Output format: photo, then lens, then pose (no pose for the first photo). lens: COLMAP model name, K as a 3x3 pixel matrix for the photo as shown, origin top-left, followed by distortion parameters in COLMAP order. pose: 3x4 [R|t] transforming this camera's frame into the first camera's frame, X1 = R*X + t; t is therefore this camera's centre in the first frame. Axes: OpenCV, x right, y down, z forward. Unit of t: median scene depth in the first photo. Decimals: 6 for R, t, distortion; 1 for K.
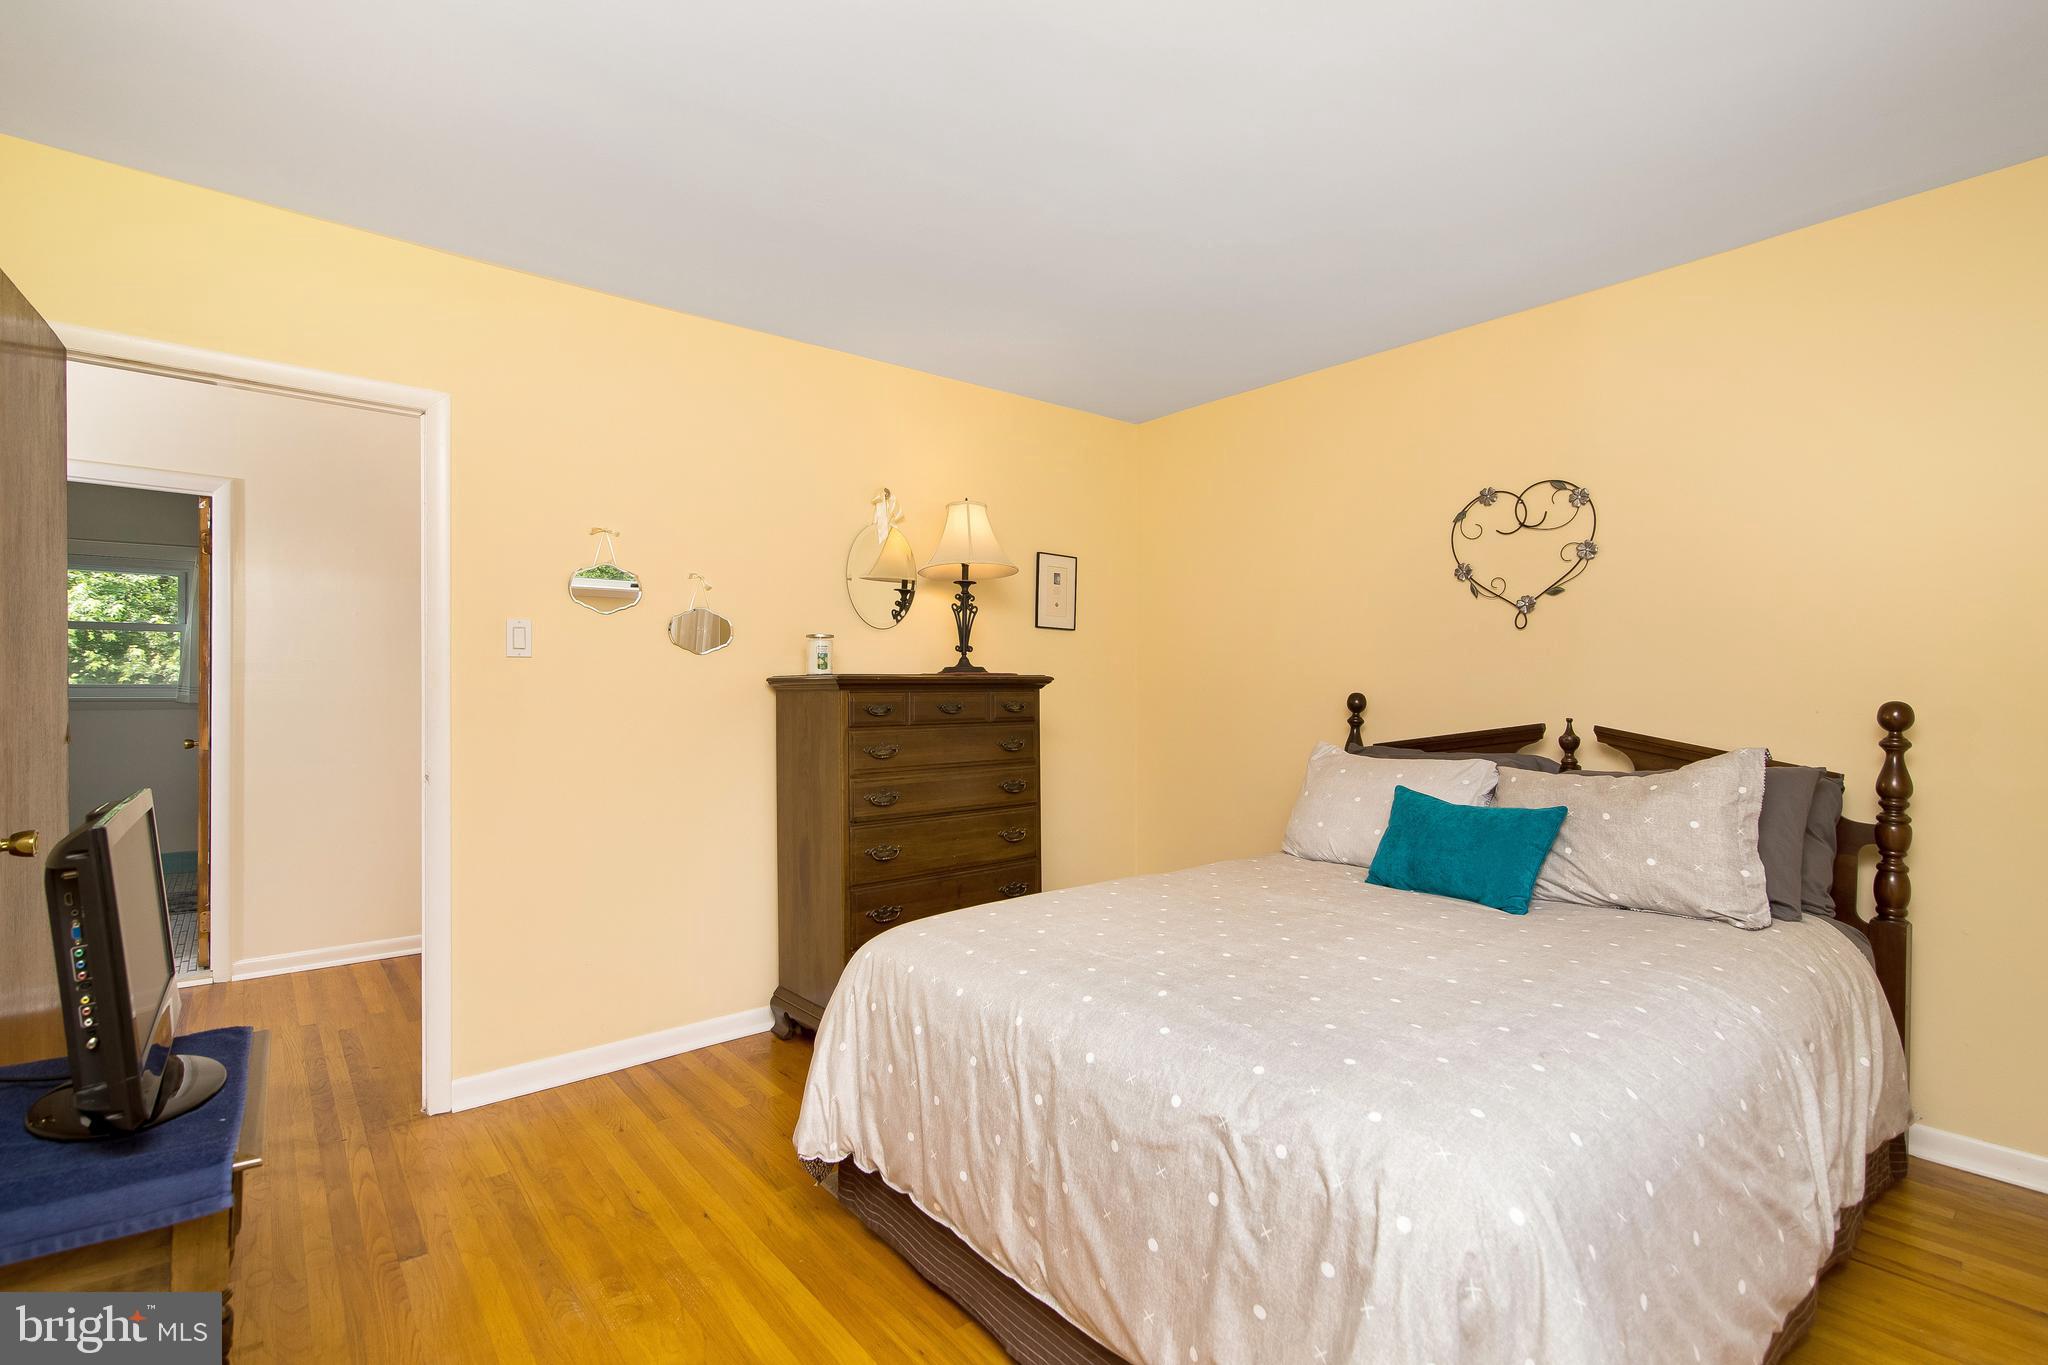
lens RADIAL K [[947.3, 0, 1028.1], [0, 947.3, 679.6], [0, 0, 1]] dist [-0.001403, 0.000027]
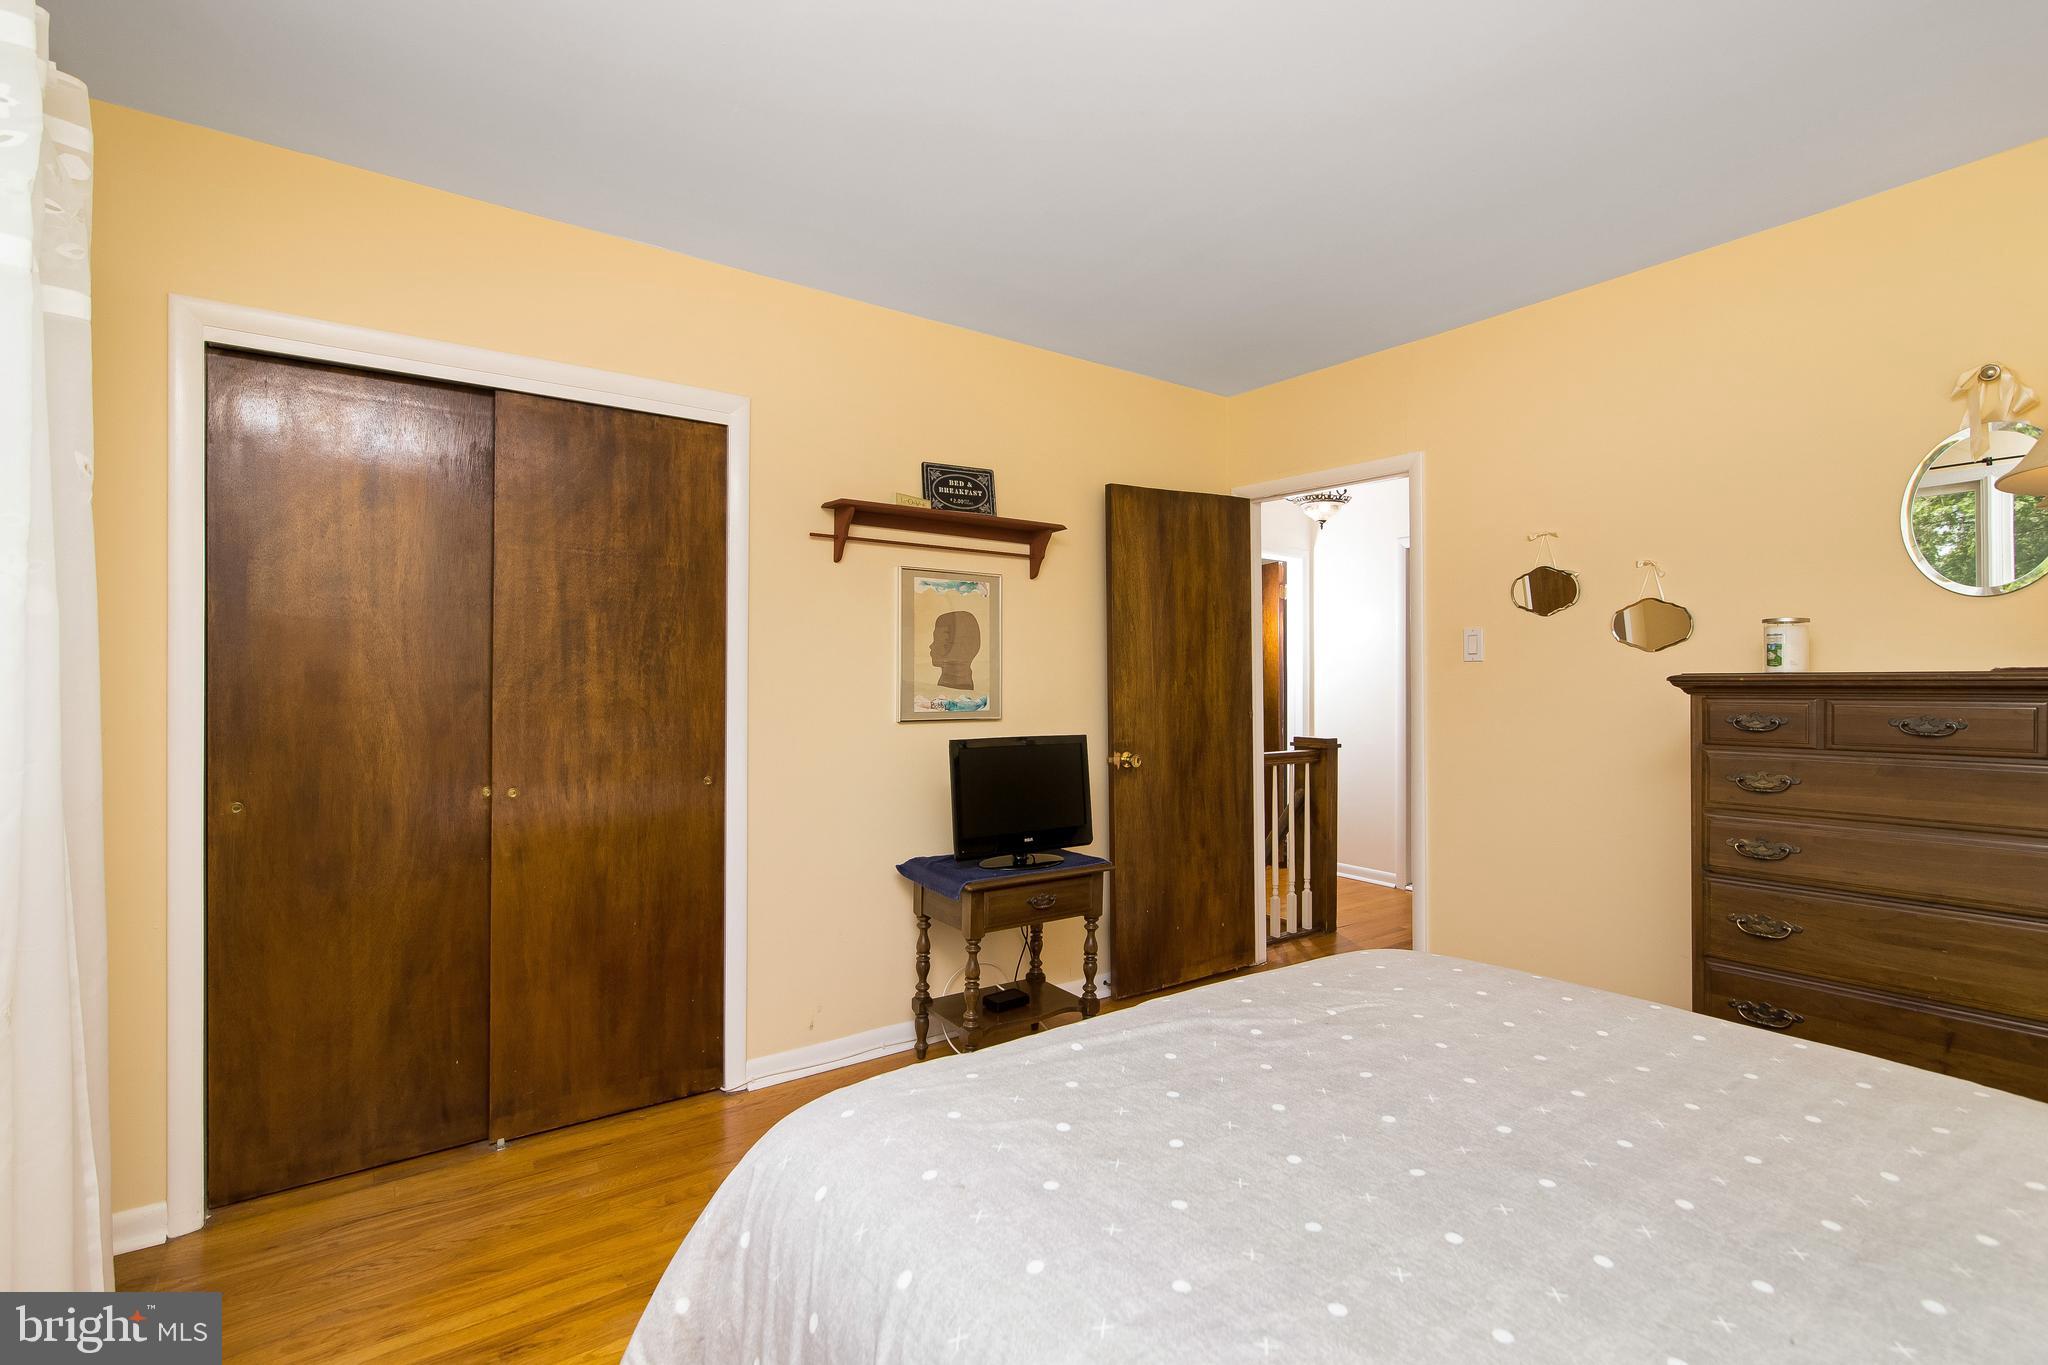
lens RADIAL K [[947.3, 0, 1028.1], [0, 947.3, 679.6], [0, 0, 1]] dist [-0.001403, 0.000027]
pose [[-0.068556, -0.000858, -0.997647, 0.929646], [0.007848, 0.999968, -0.001400, -0.006275], [0.997616, -0.007925, -0.068547, 0.794317]]
